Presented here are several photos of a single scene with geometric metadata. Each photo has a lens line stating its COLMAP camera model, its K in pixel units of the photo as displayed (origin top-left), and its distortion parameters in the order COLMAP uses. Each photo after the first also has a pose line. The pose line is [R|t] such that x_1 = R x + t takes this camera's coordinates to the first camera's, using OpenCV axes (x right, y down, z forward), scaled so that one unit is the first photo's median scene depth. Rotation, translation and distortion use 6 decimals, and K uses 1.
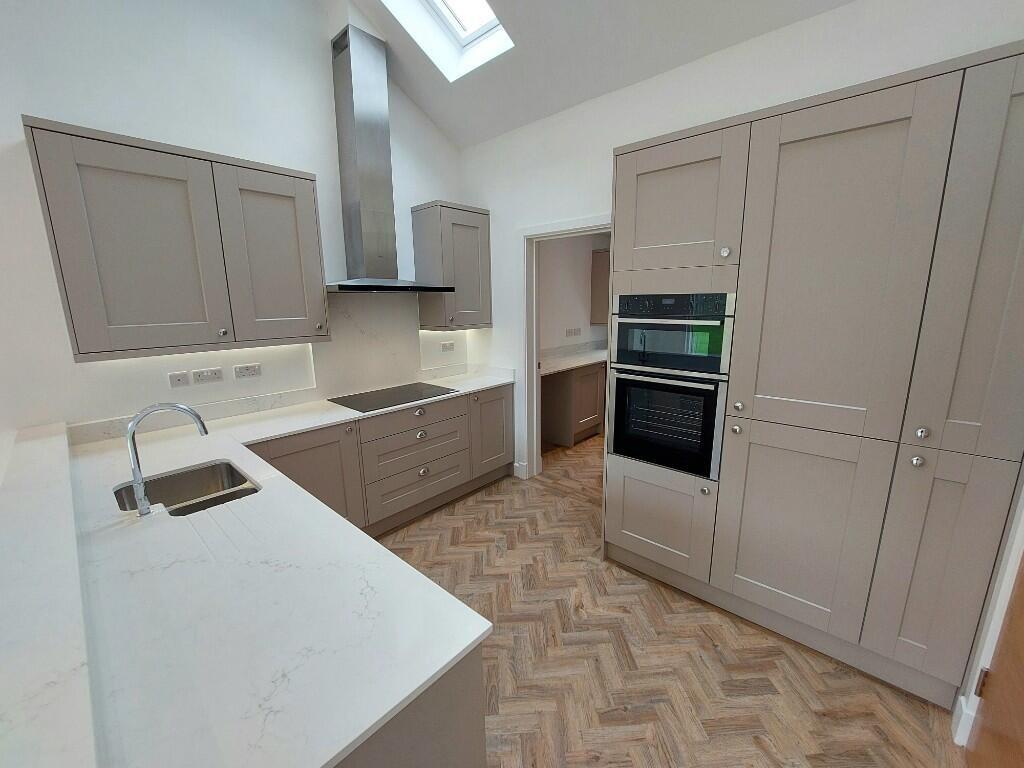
lens RADIAL K [[404.0, 0, 508.3], [0, 404.0, 384.7], [0, 0, 1]] dist [-0.027210, -0.000122]
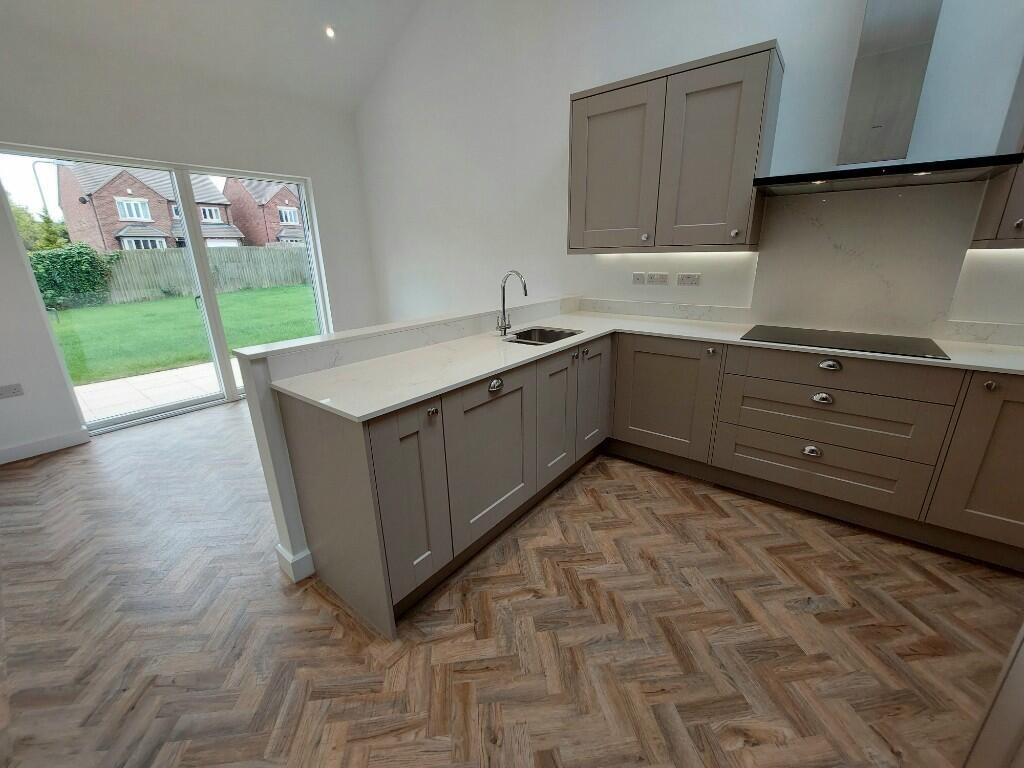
lens RADIAL K [[405.8, 0, 514.6], [0, 405.8, 381.6], [0, 0, 1]] dist [-0.022343, 0.002575]
pose [[0.073488, 0.305693, -0.949290, 0.476522], [-0.186163, 0.939338, 0.288077, -0.001900], [0.979767, 0.155552, 0.125939, 0.494446]]
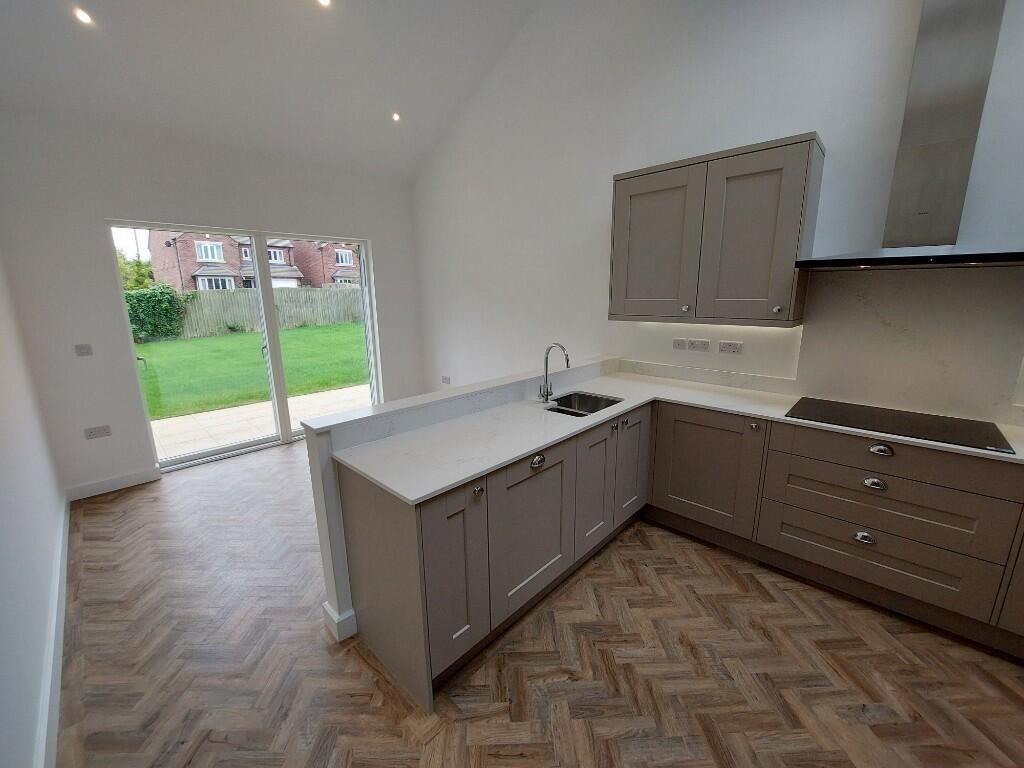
lens RADIAL K [[406.9, 0, 516.3], [0, 406.9, 382.8], [0, 0, 1]] dist [-0.026120, 0.004237]
pose [[-0.018051, 0.223485, -0.974540, 0.492442], [-0.193593, 0.955472, 0.222698, -0.082506], [0.980916, 0.192684, 0.026018, 0.466389]]
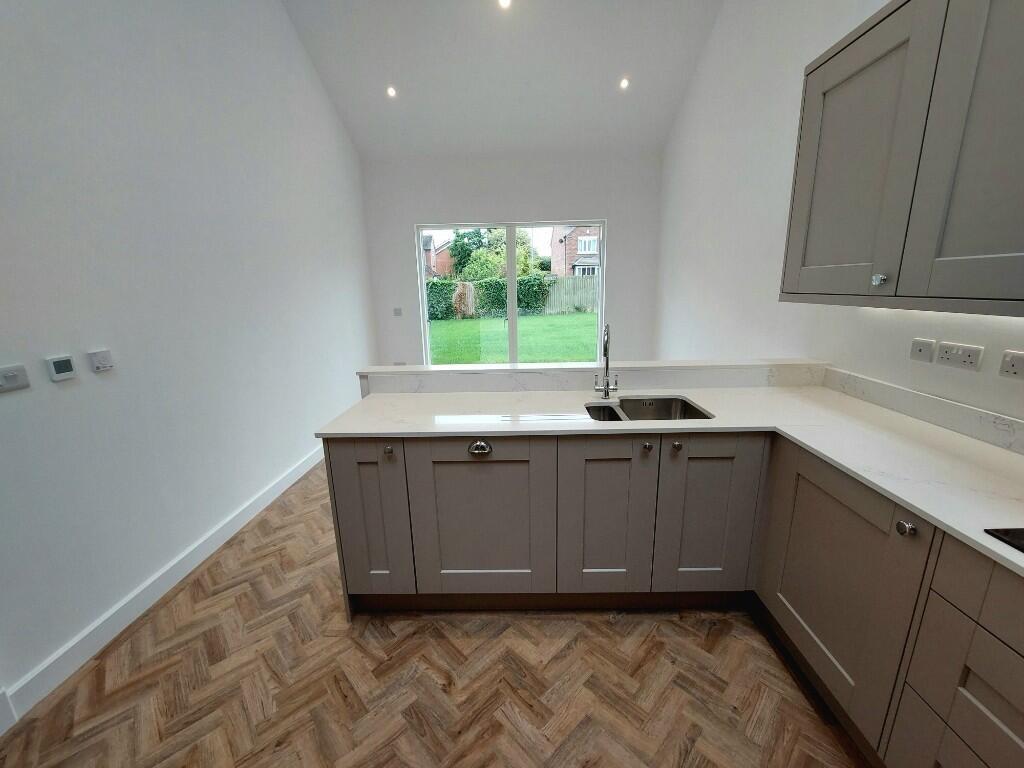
lens RADIAL K [[408.1, 0, 513.7], [0, 408.1, 383.6], [0, 0, 1]] dist [-0.023264, 0.000186]
pose [[-0.752414, 0.177252, -0.634393, 0.151721], [-0.106905, 0.917482, 0.383142, -0.147756], [0.649957, 0.356101, -0.671378, 1.016883]]
